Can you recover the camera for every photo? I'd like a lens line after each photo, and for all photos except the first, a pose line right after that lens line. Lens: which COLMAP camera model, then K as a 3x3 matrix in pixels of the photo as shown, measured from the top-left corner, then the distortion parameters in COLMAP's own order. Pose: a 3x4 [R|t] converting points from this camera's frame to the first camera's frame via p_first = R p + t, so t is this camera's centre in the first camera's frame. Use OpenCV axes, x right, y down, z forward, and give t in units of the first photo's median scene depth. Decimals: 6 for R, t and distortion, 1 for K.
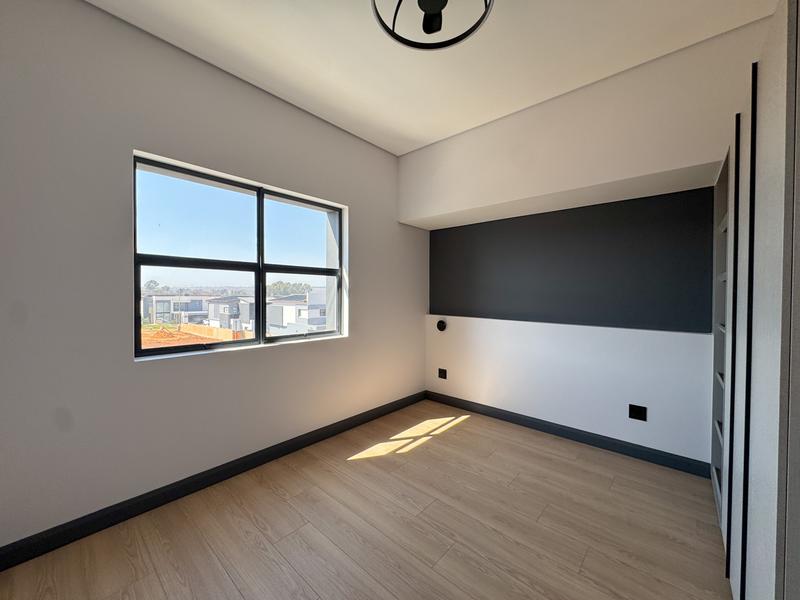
lens RADIAL K [[318.8, 0, 397.6], [0, 318.8, 296.8], [0, 0, 1]] dist [-0.002671, 0.000919]
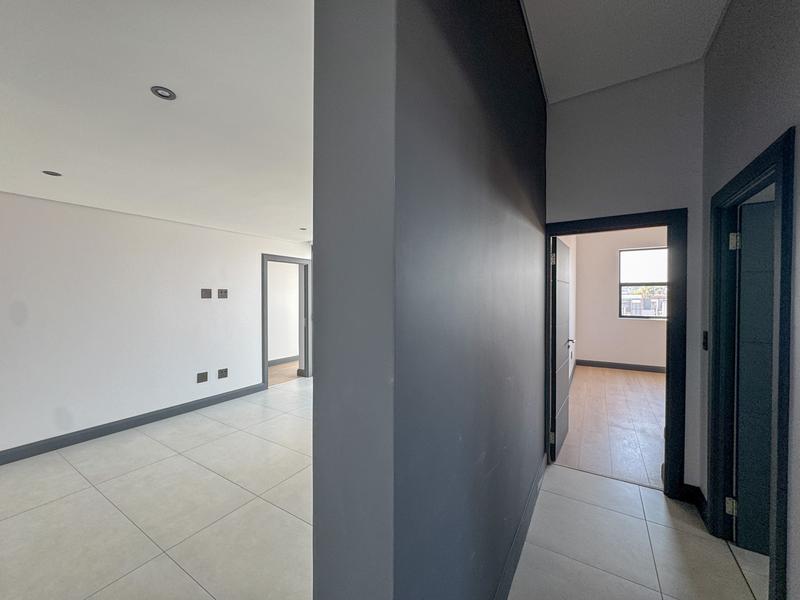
lens RADIAL K [[318.8, 0, 398.6], [0, 318.8, 297.9], [0, 0, 1]] dist [-0.002671, 0.000919]
pose [[0.177309, -0.000199, -0.984155, 1.341108], [-0.006978, 0.999975, -0.001460, 0.020565], [0.984130, 0.007127, 0.177303, -1.200302]]
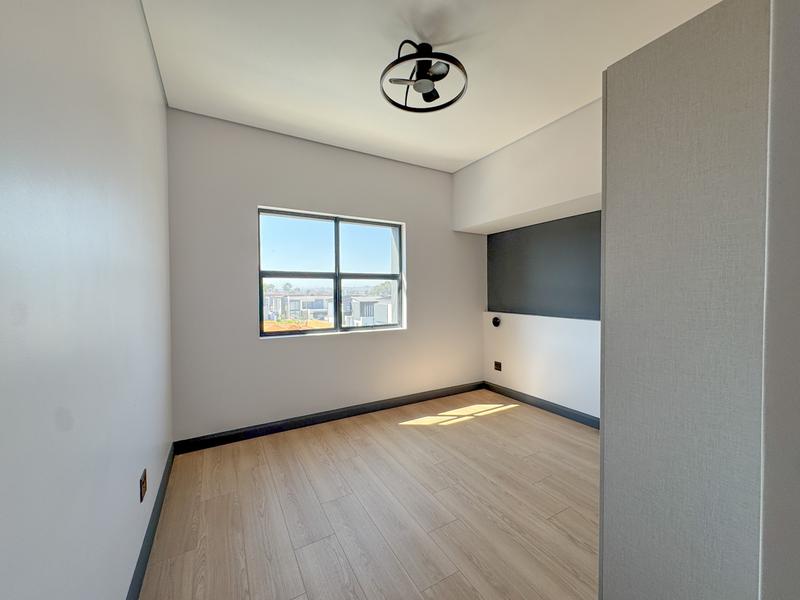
lens RADIAL K [[318.8, 0, 396.9], [0, 318.8, 296.6], [0, 0, 1]] dist [-0.002671, 0.000919]
pose [[0.946841, -0.008406, -0.321594, 0.249597], [0.009685, 0.999950, 0.002378, -0.003558], [0.321558, -0.005366, 0.946875, -0.210126]]
